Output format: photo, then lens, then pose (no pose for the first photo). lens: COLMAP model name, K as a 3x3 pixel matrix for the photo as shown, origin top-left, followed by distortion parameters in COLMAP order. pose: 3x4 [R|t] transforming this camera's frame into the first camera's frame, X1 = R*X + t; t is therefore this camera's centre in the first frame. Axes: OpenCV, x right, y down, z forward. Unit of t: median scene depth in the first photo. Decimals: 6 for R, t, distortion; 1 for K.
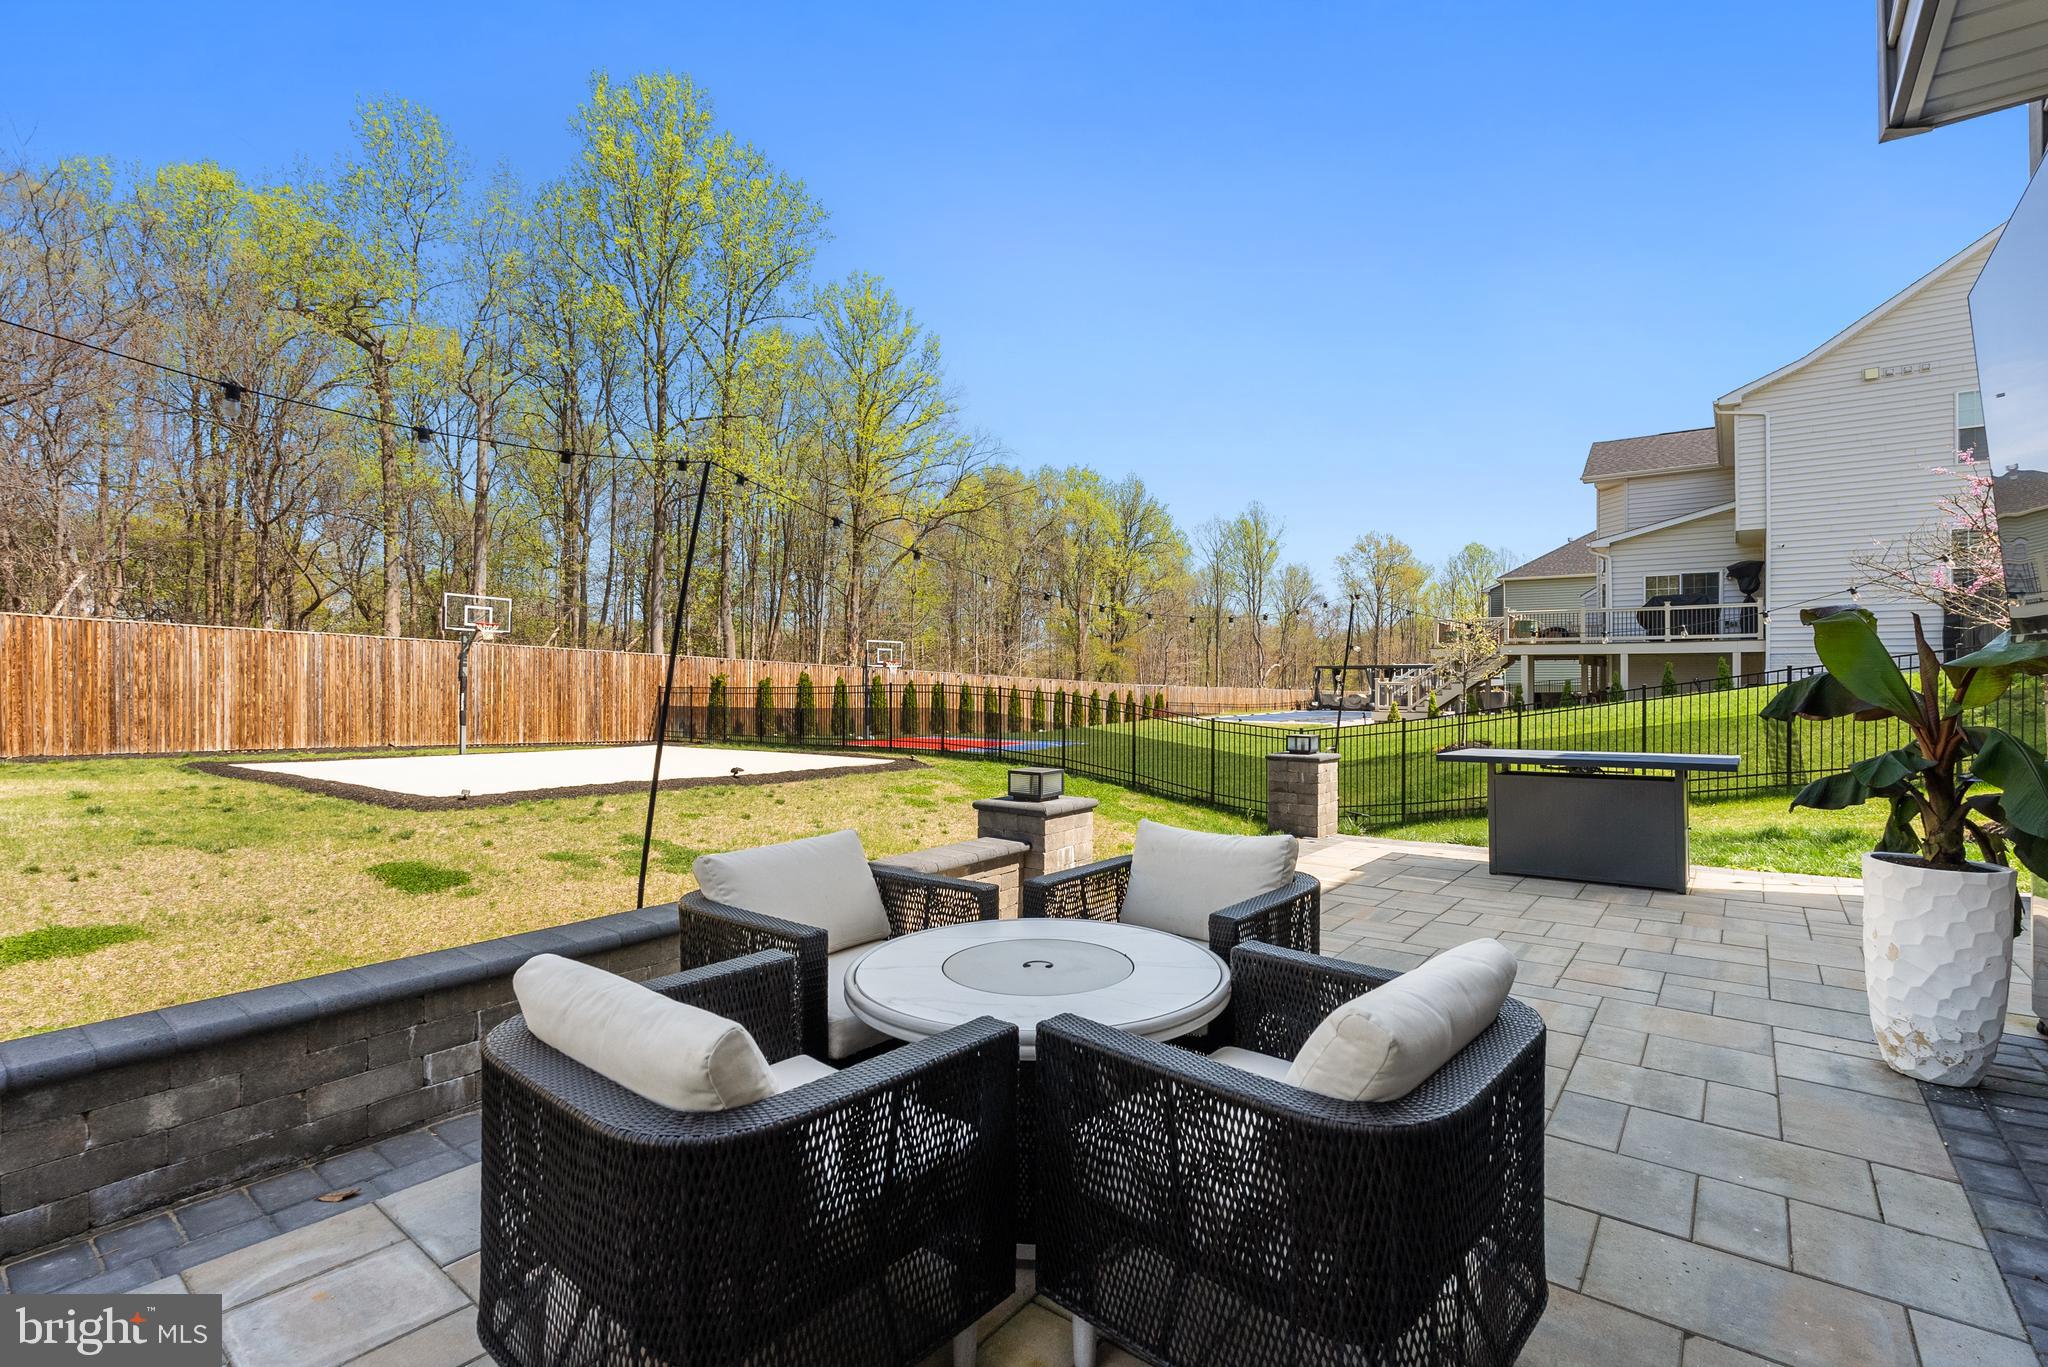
lens RADIAL K [[934.6, 0, 1039.6], [0, 934.6, 677.0], [0, 0, 1]] dist [-0.009851, 0.002397]
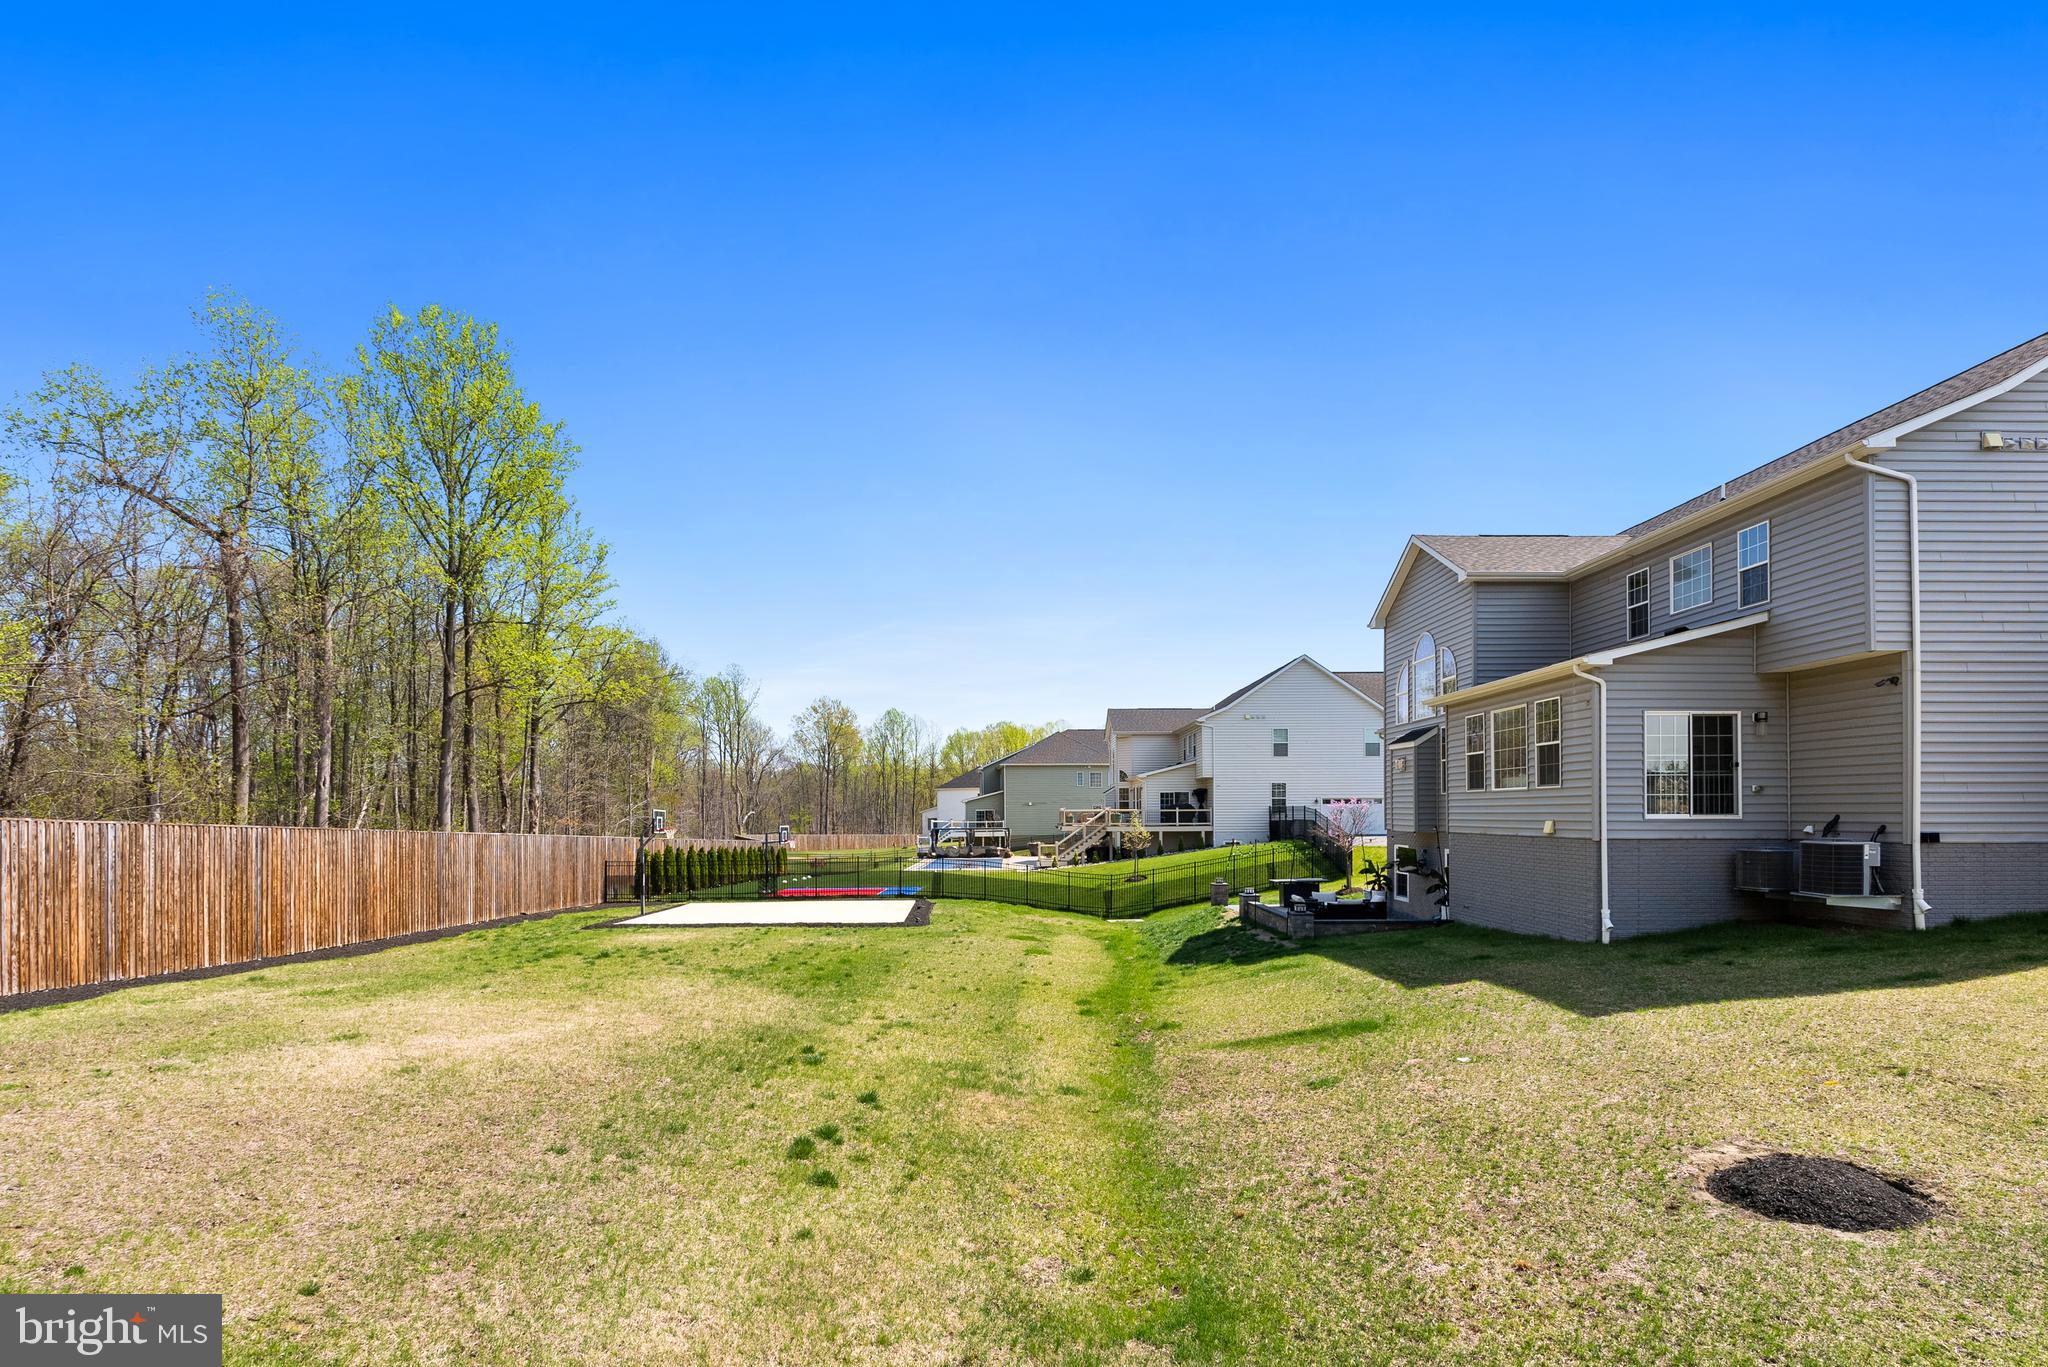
lens RADIAL K [[934.6, 0, 1039.2], [0, 934.6, 812.0], [0, 0, 1]] dist [-0.009851, 0.002397]
pose [[0.790204, -0.001298, 0.612843, -1.035343], [0.001786, 0.999998, -0.000186, -0.080581], [-0.612842, 0.001241, 0.790205, -0.592985]]
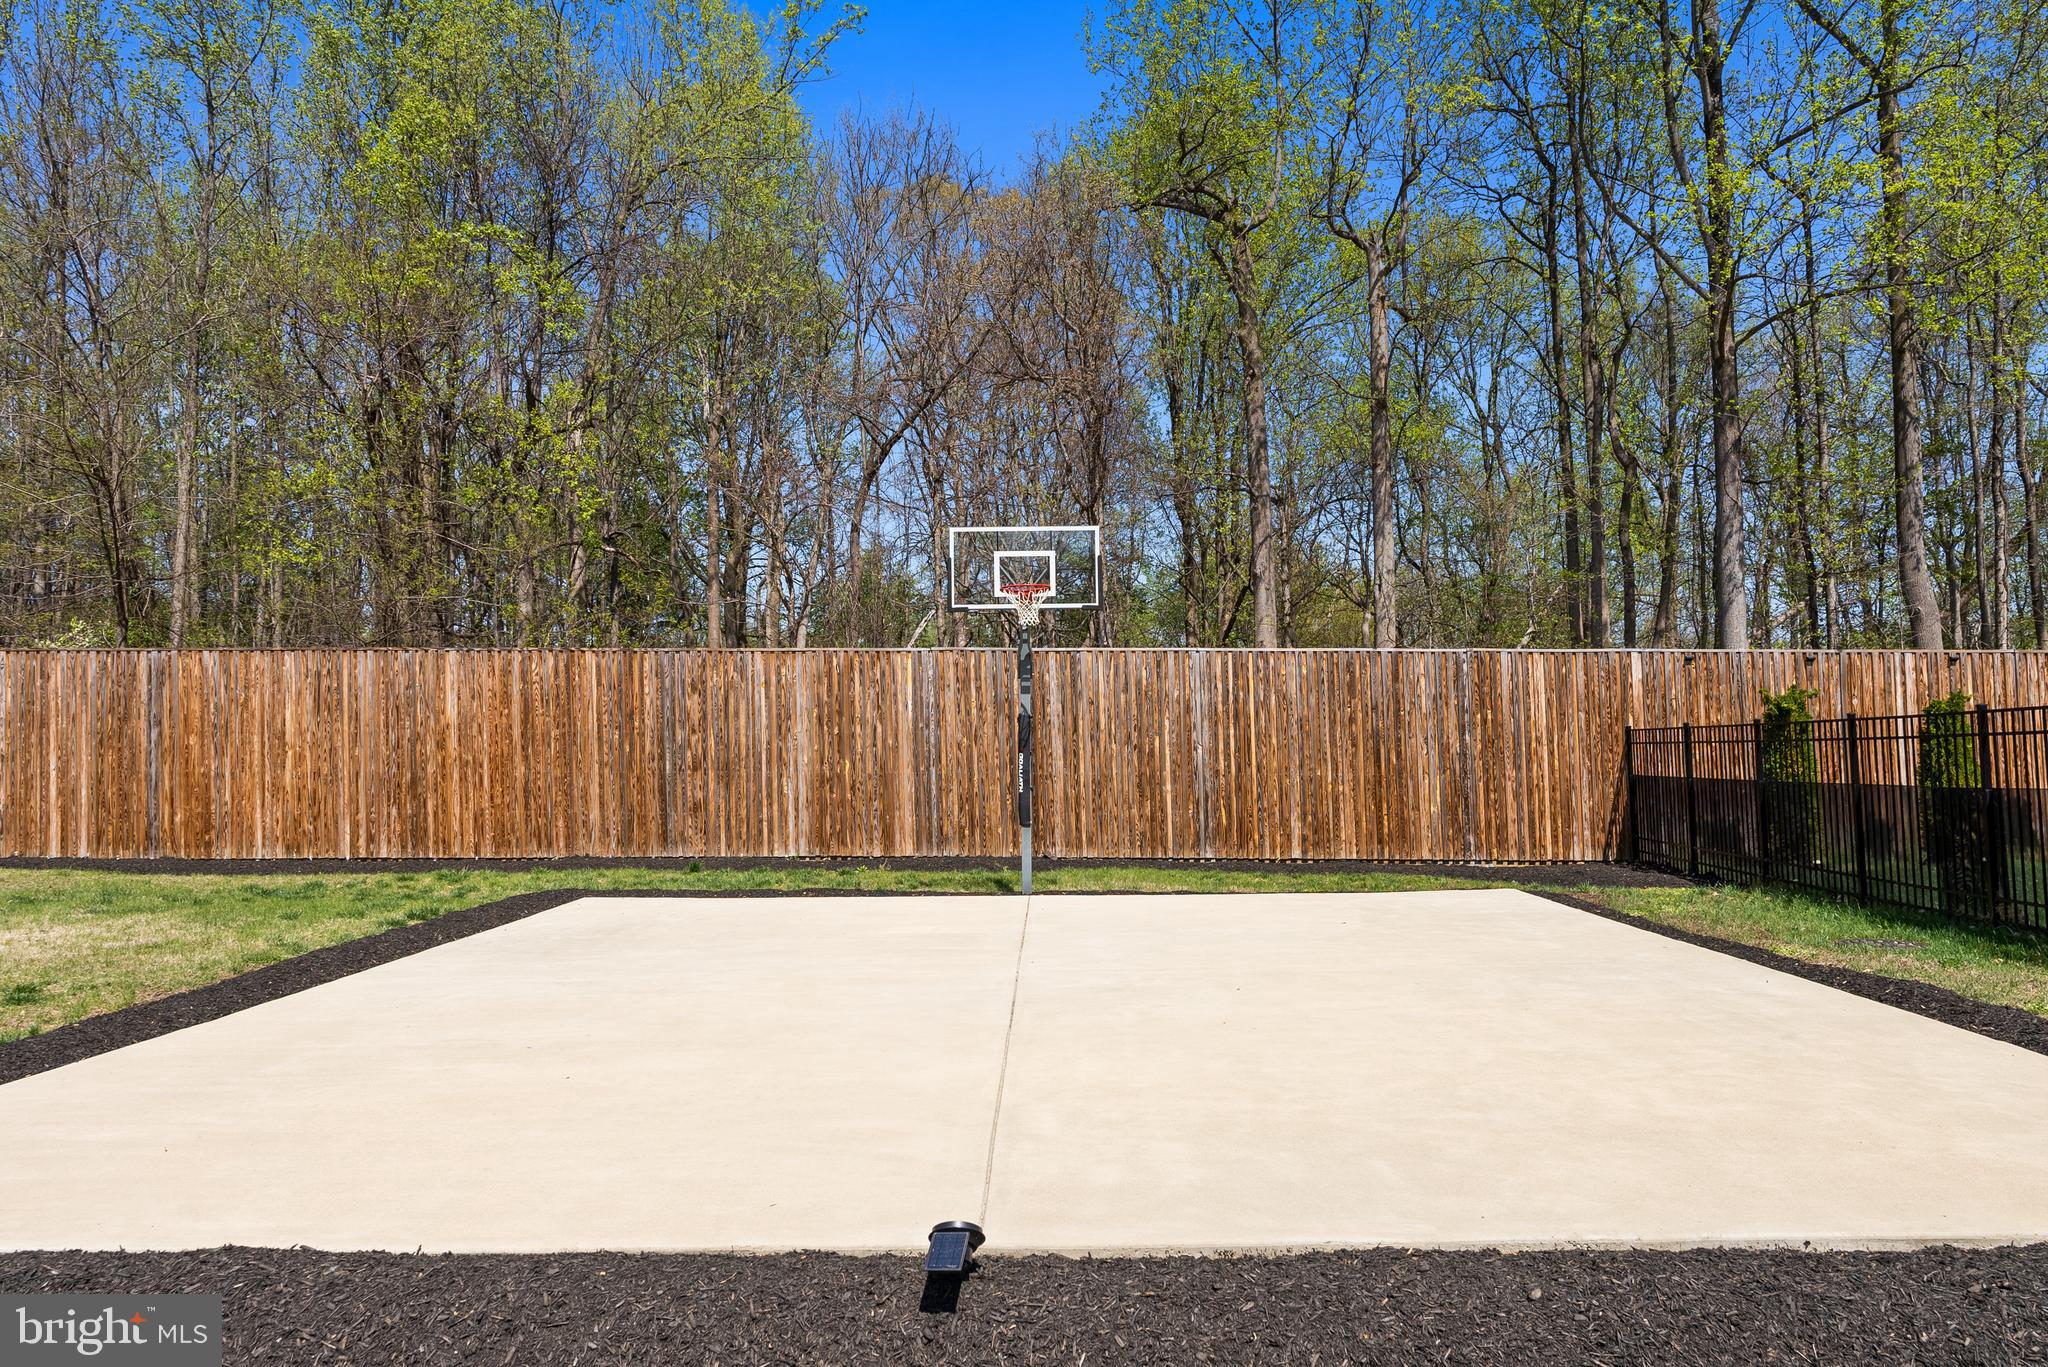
lens RADIAL K [[1269.2, 0, 1030.3], [0, 1269.2, 693.0], [0, 0, 1]] dist [-0.002154, -0.001610]
pose [[0.525412, -0.053989, -0.849133, -0.102223], [0.032925, 0.998527, -0.043115, 0.014368], [0.850211, -0.005305, 0.526416, 0.681399]]
